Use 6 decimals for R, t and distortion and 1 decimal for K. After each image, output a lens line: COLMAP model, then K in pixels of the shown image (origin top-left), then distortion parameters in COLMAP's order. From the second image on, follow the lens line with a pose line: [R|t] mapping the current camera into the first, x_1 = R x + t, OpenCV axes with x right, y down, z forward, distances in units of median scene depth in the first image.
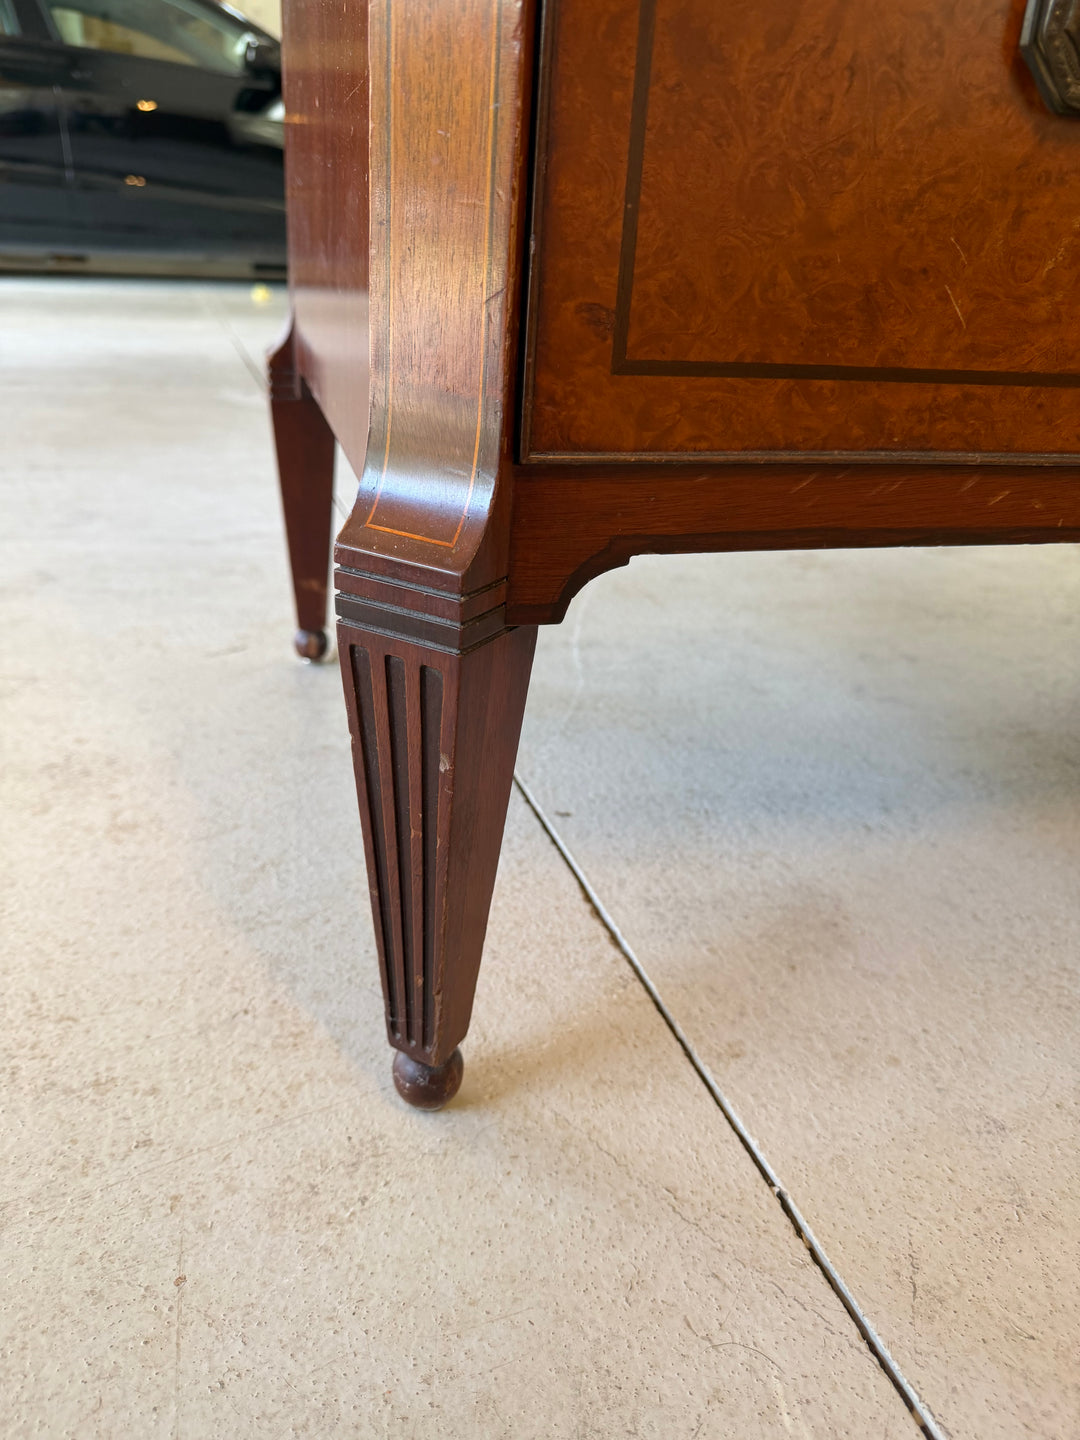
lens RADIAL K [[969.9, 0, 465.5], [0, 969.9, 719.7], [0, 0, 1]] dist [-0.000443, -0.085997]
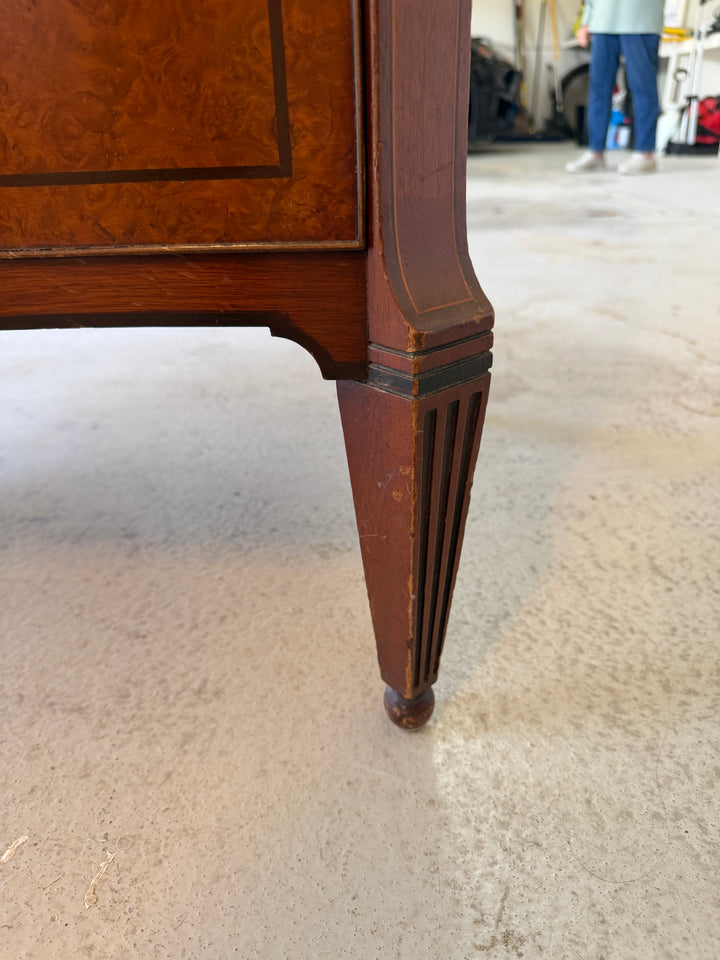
lens RADIAL K [[712.7, 0, 360.6], [0, 712.7, 481.9], [0, 0, 1]] dist [-0.011714, 0.002914]
pose [[0.948819, 0.083849, -0.304487, 2.084730], [-0.064899, 0.995302, 0.071853, -0.148872], [0.309081, -0.048415, 0.949803, 0.526378]]
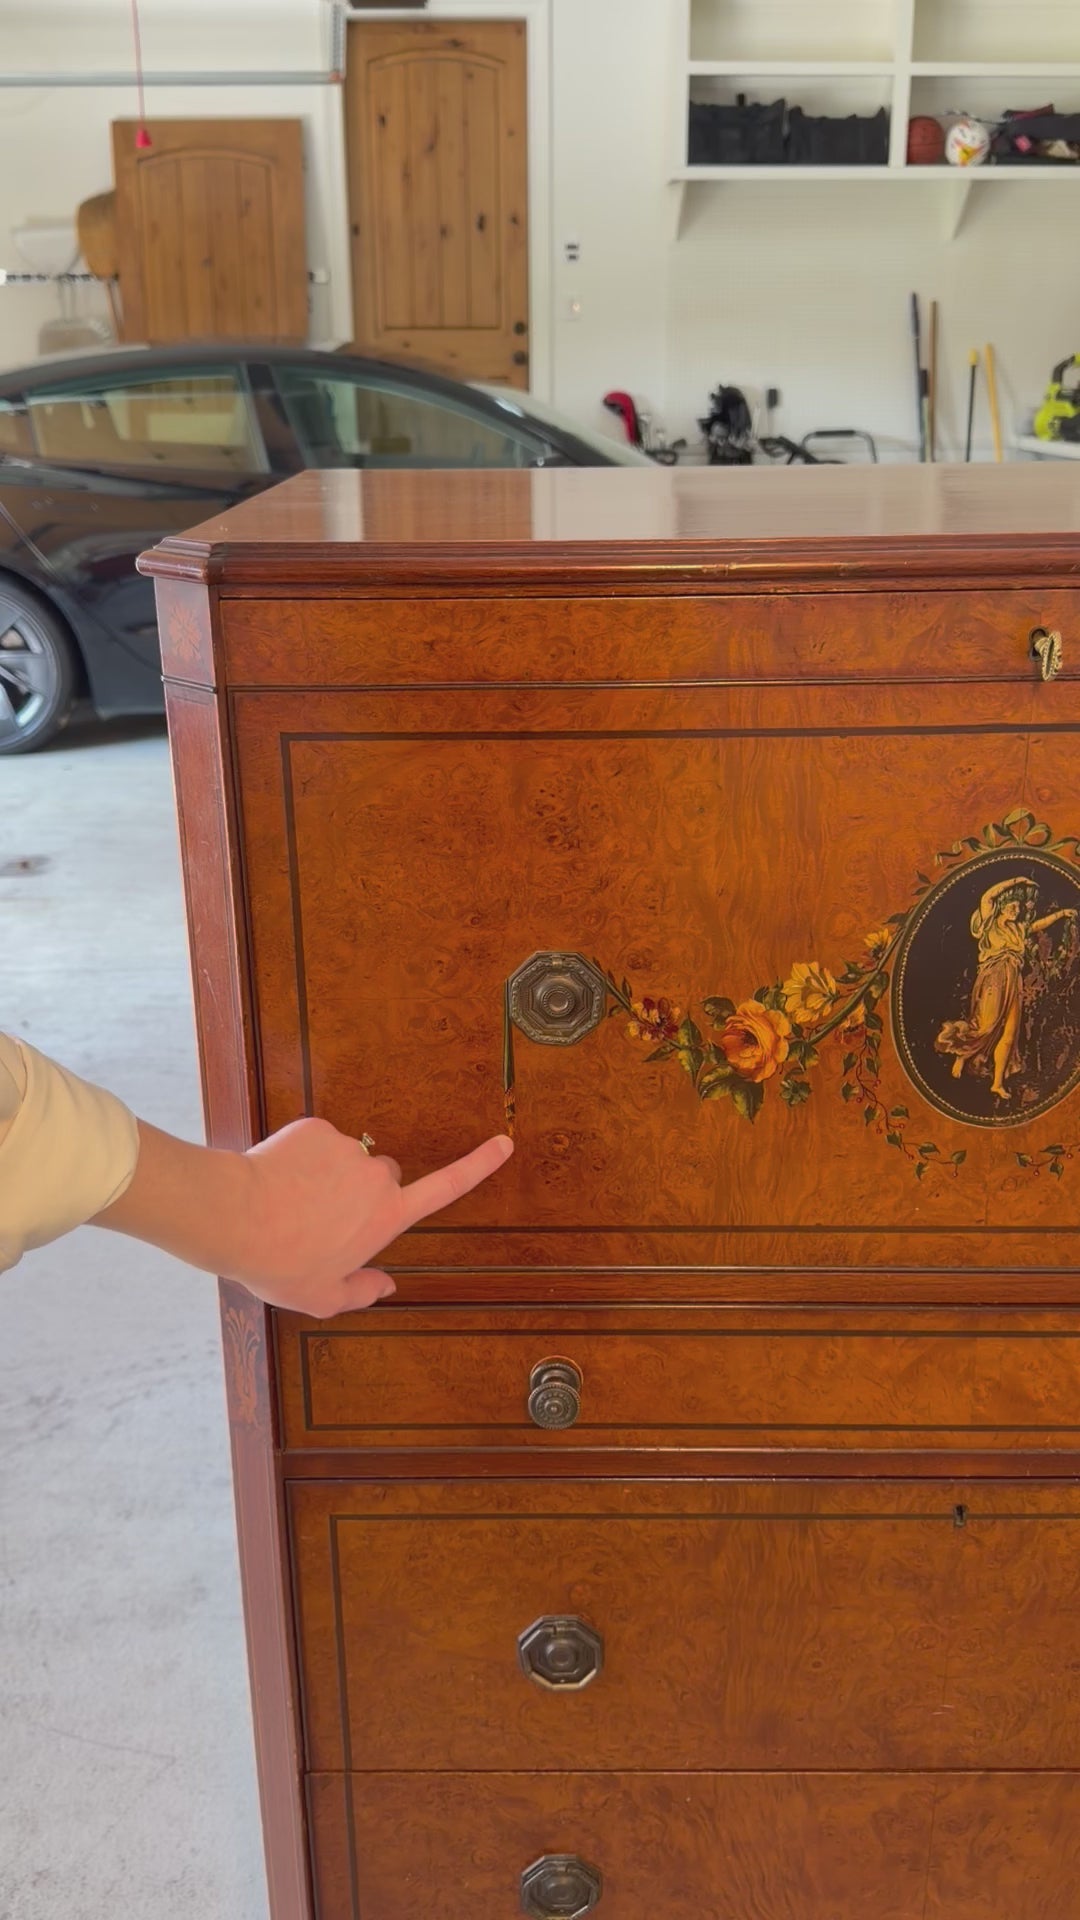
lens RADIAL K [[1674.2, 0, 535.3], [0, 1674.2, 955.0], [0, 0, 1]] dist [0.167892, -0.399377]
pose [[0.960716, 0.044072, -0.274011, 1.051334], [-0.063523, 0.996020, -0.062522, -1.753078], [0.270165, 0.077472, 0.959692, -2.046985]]
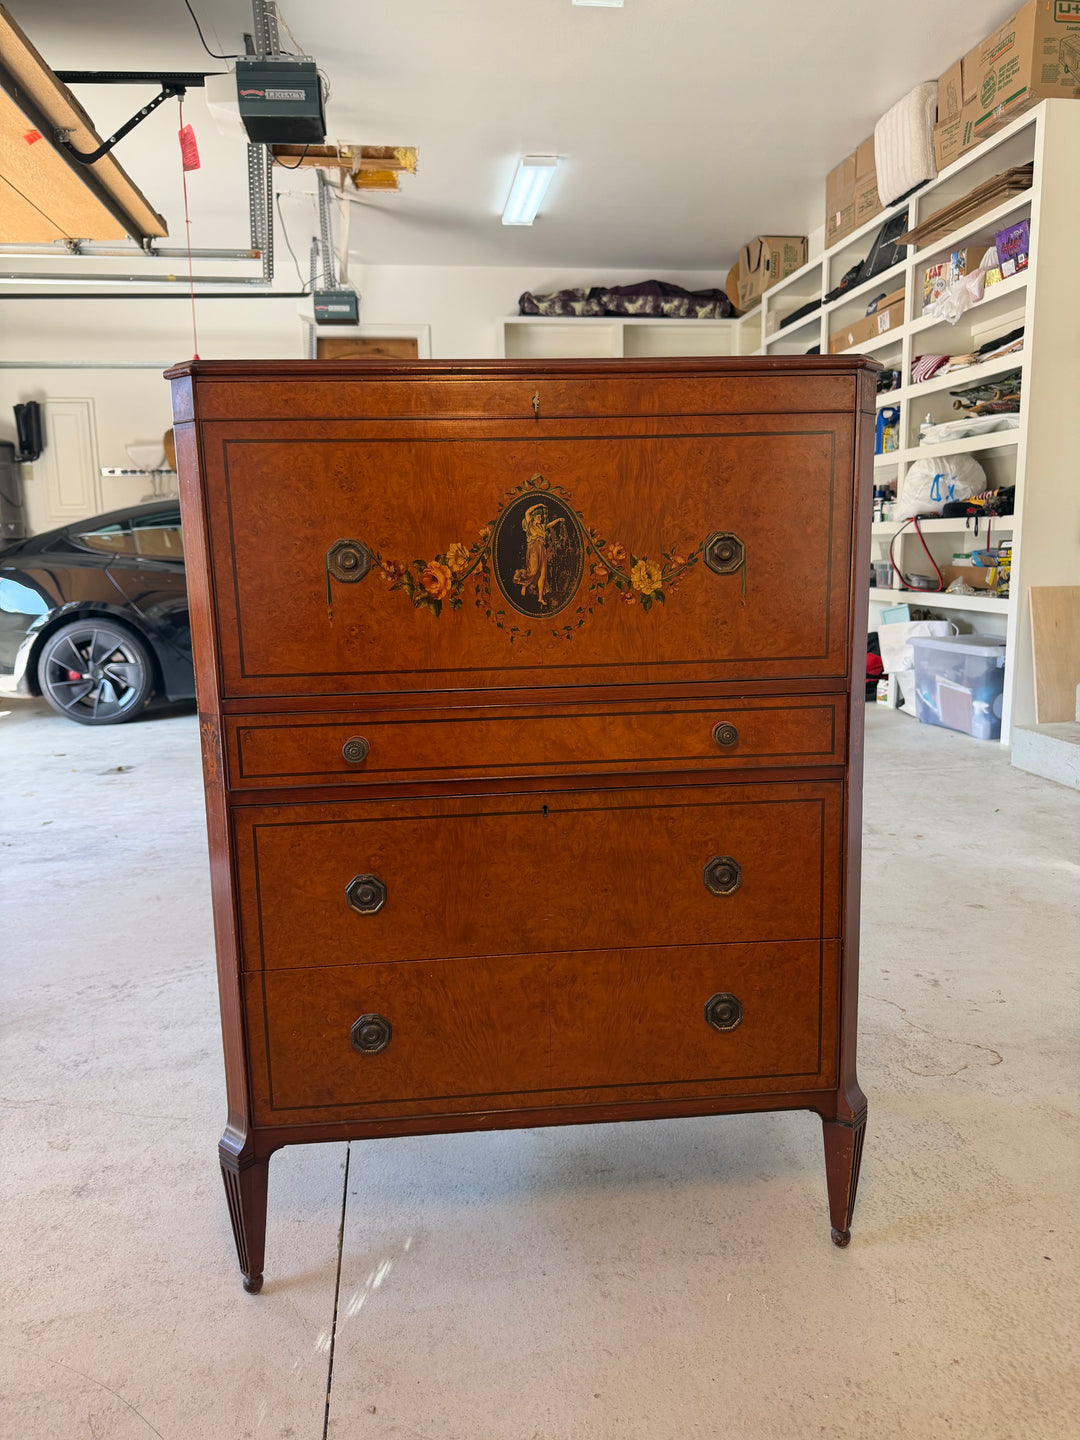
lens RADIAL K [[1028.7, 0, 554.0], [0, 1028.7, 711.3], [0, 0, 1]] dist [0.094469, -0.133695]
pose [[0.983227, -0.033895, -0.179208, 1.622412], [-0.011887, 0.968581, -0.248416, -0.650758], [0.181997, 0.246379, 0.951932, -2.665429]]
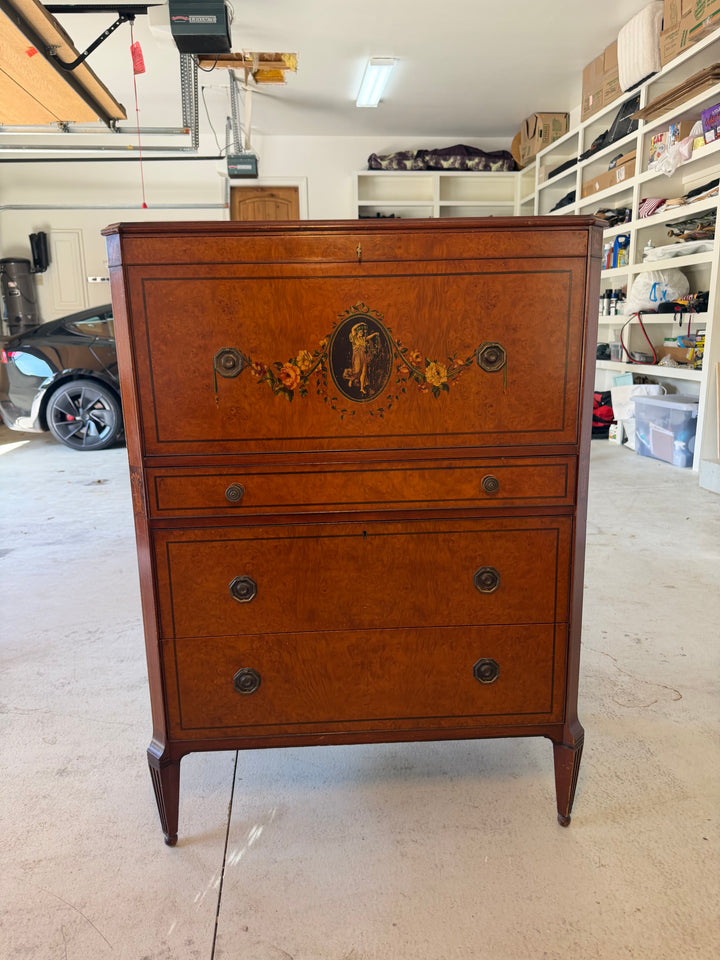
lens RADIAL K [[685.4, 0, 365.2], [0, 685.4, 477.4], [0, 0, 1]] dist [0.093374, -0.129597]
pose [[0.975727, -0.013129, -0.218599, 1.696949], [-0.029855, 0.980906, -0.192175, -0.804131], [0.216948, 0.194037, 0.956704, -2.570216]]
